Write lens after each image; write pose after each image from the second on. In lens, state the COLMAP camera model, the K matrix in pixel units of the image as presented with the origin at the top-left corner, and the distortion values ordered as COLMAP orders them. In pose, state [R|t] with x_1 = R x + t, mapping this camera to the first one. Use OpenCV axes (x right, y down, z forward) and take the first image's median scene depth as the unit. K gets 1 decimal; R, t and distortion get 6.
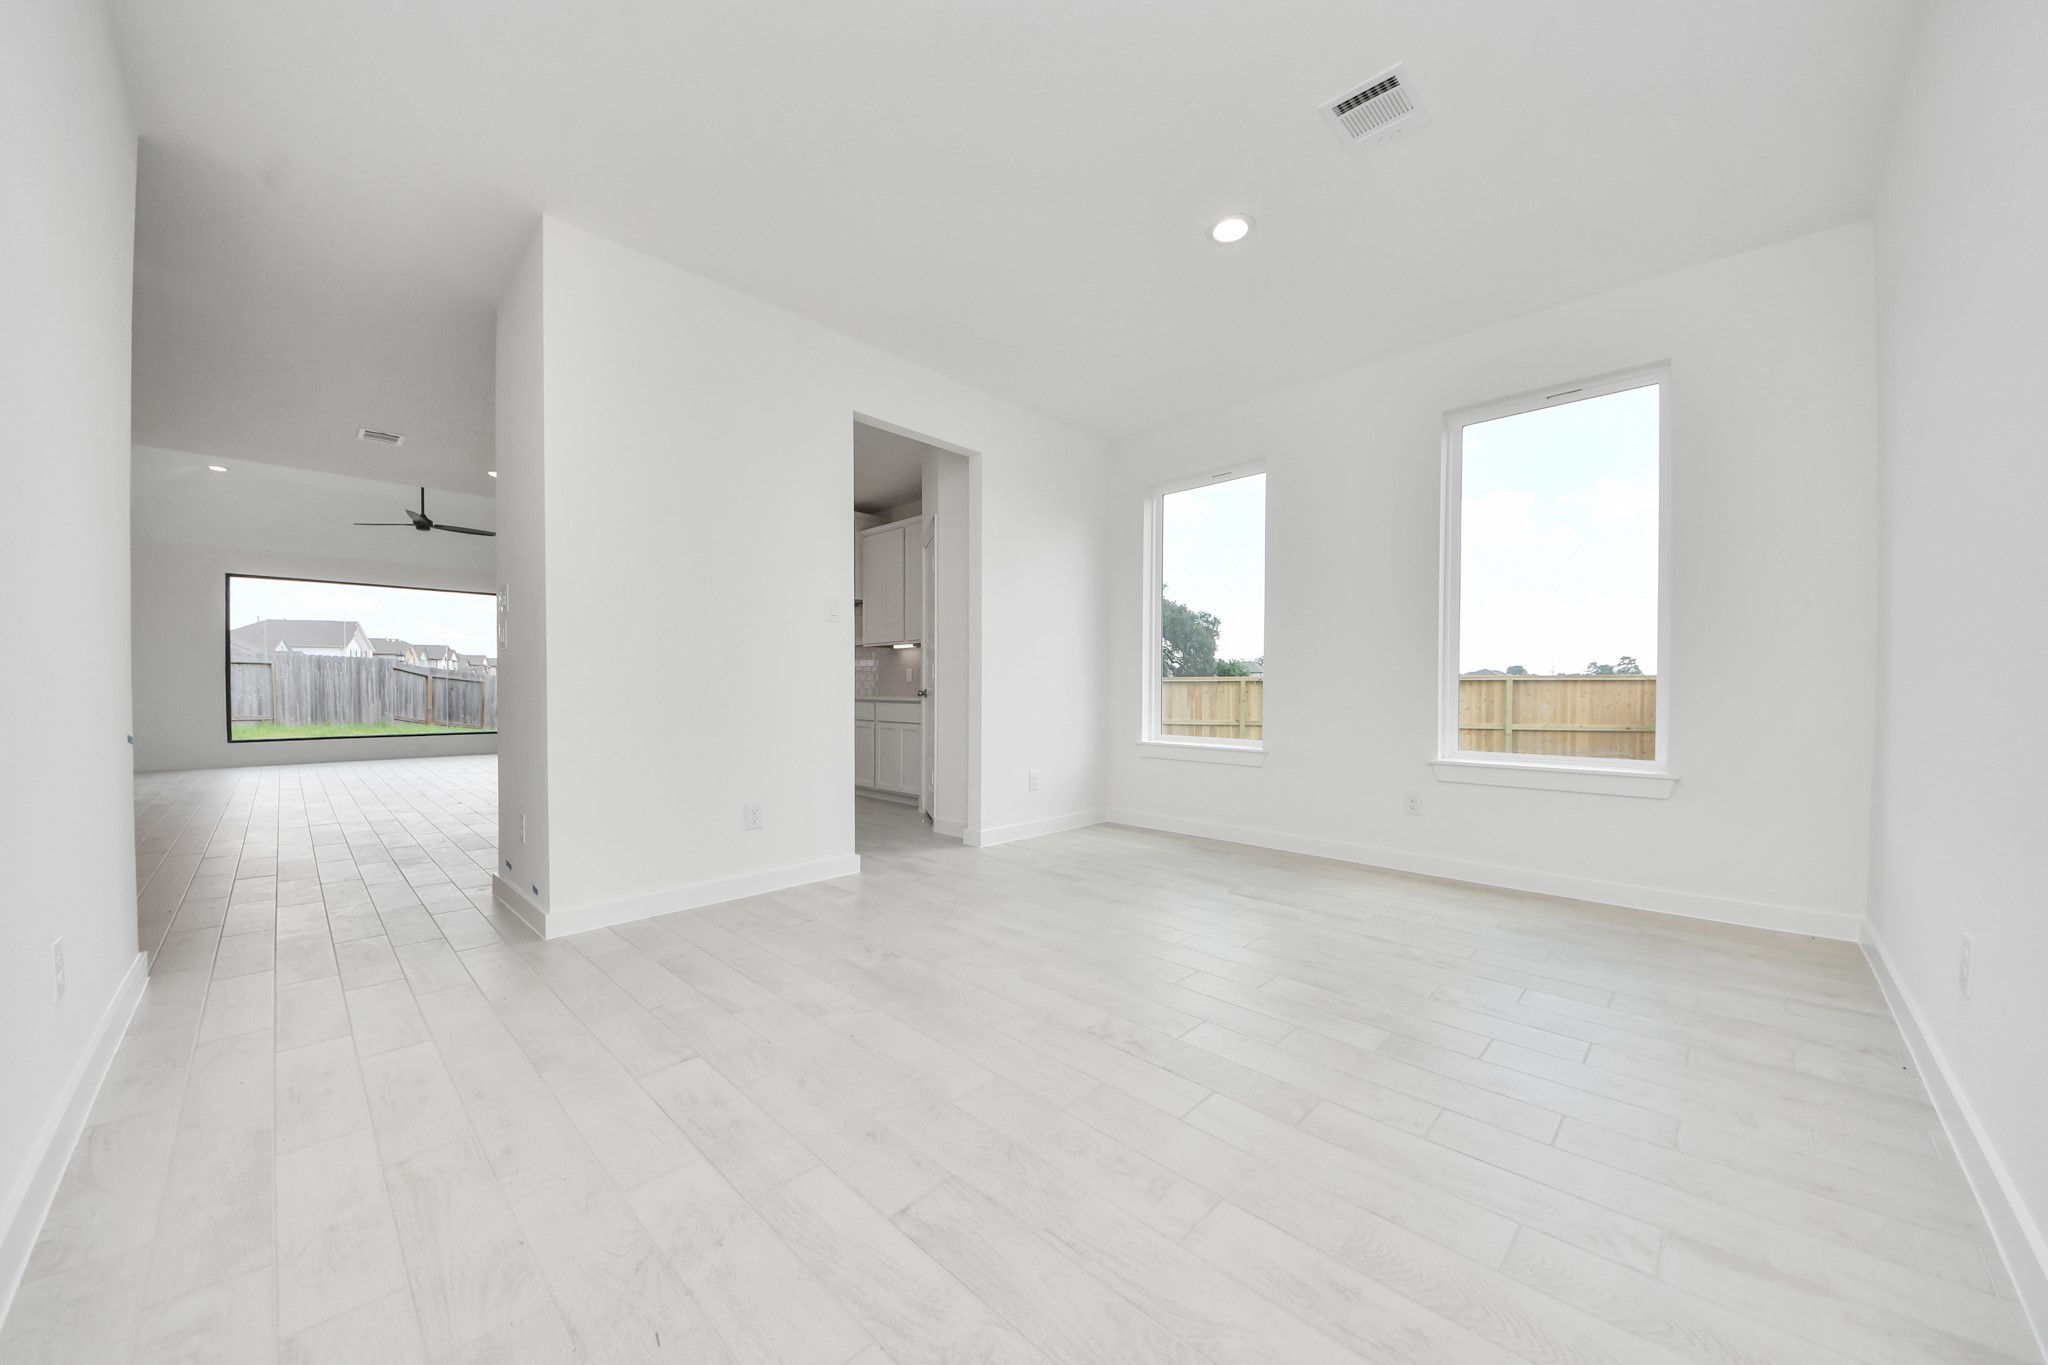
lens RADIAL K [[757.3, 0, 1046.7], [0, 757.3, 682.8], [0, 0, 1]] dist [-0.005507, -0.000132]
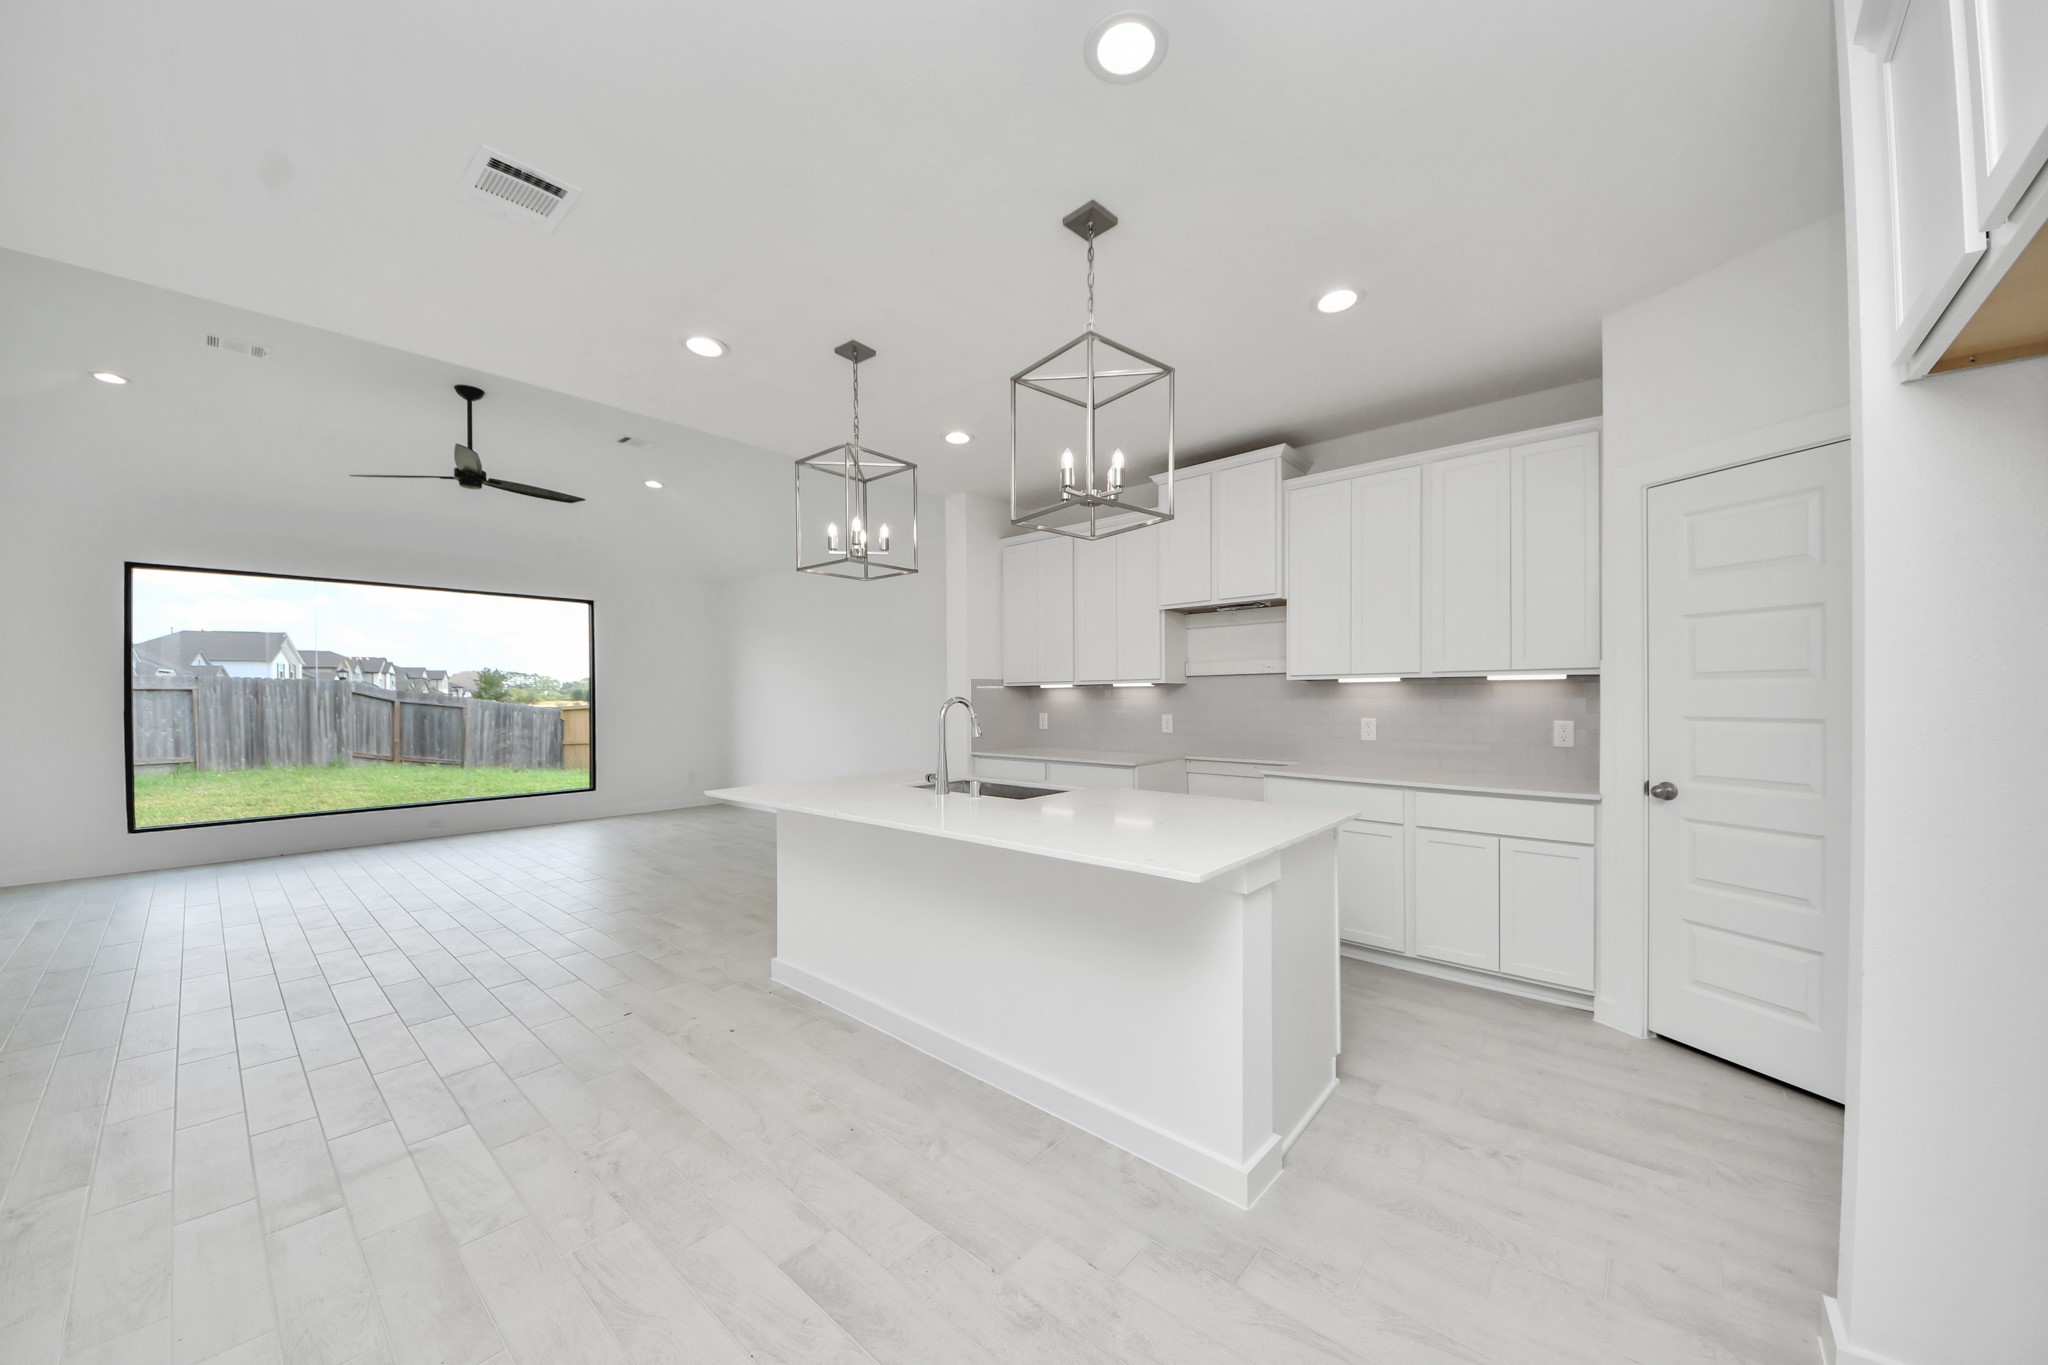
lens RADIAL K [[757.3, 0, 1008.8], [0, 757.3, 696.2], [0, 0, 1]] dist [-0.005507, -0.000132]
pose [[0.999504, -0.005147, 0.031083, -0.247647], [0.004935, 0.999964, 0.006879, -0.020256], [-0.031118, -0.006723, 0.999493, 0.232819]]
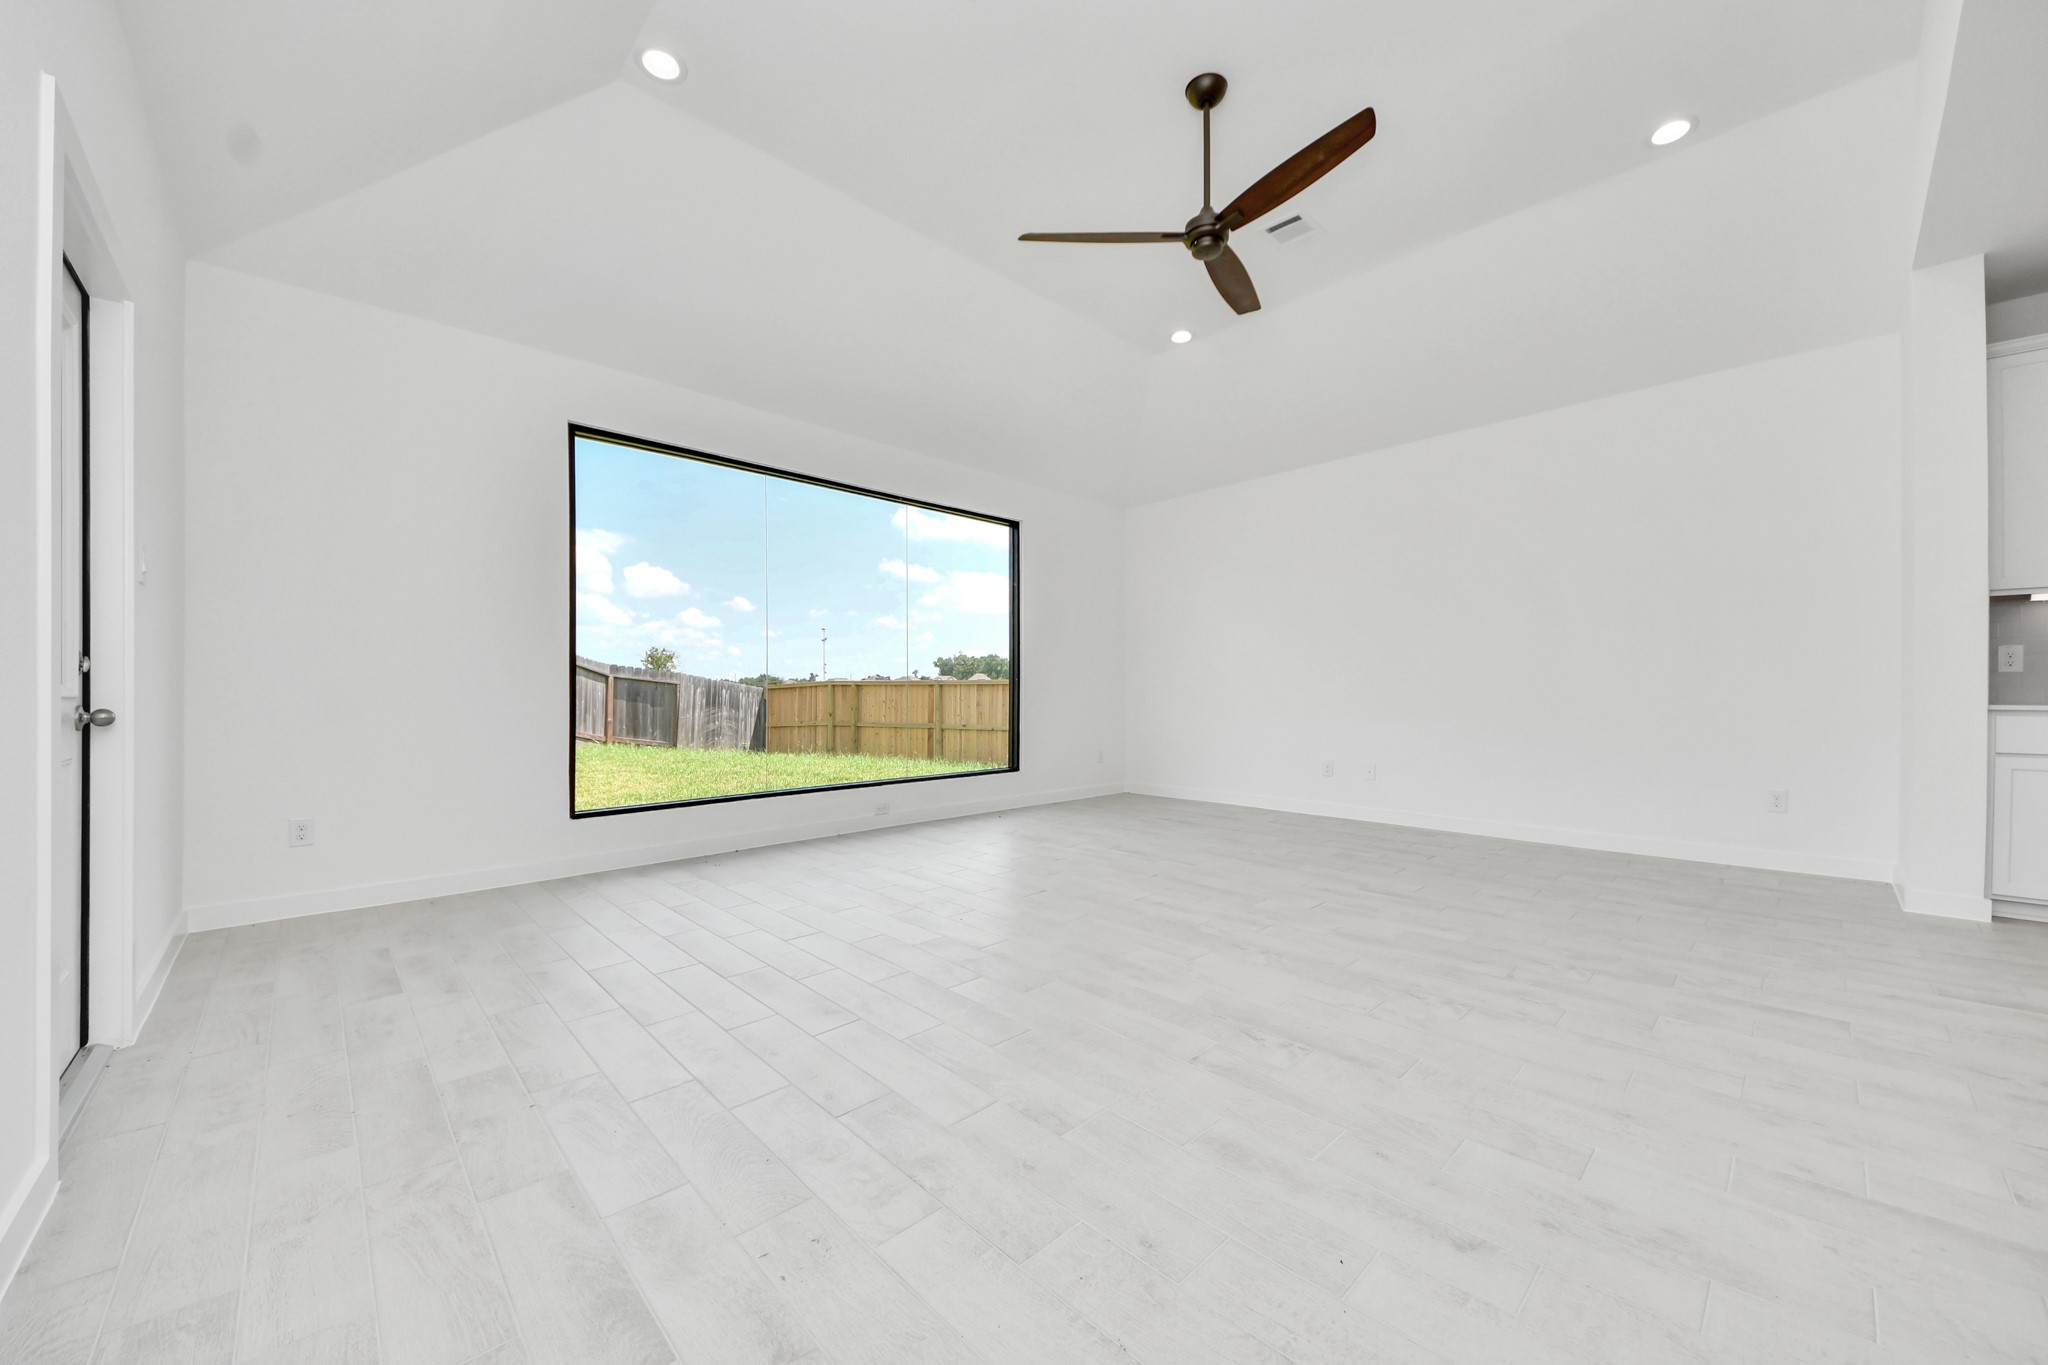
lens RADIAL K [[757.3, 0, 1019.6], [0, 757.3, 688.4], [0, 0, 1]] dist [-0.005507, -0.000132]
pose [[0.999668, 0.000209, -0.025779, -0.510737], [-0.000199, 1.000000, 0.000408, 0.003382], [0.025779, -0.000403, 0.999668, 0.363669]]
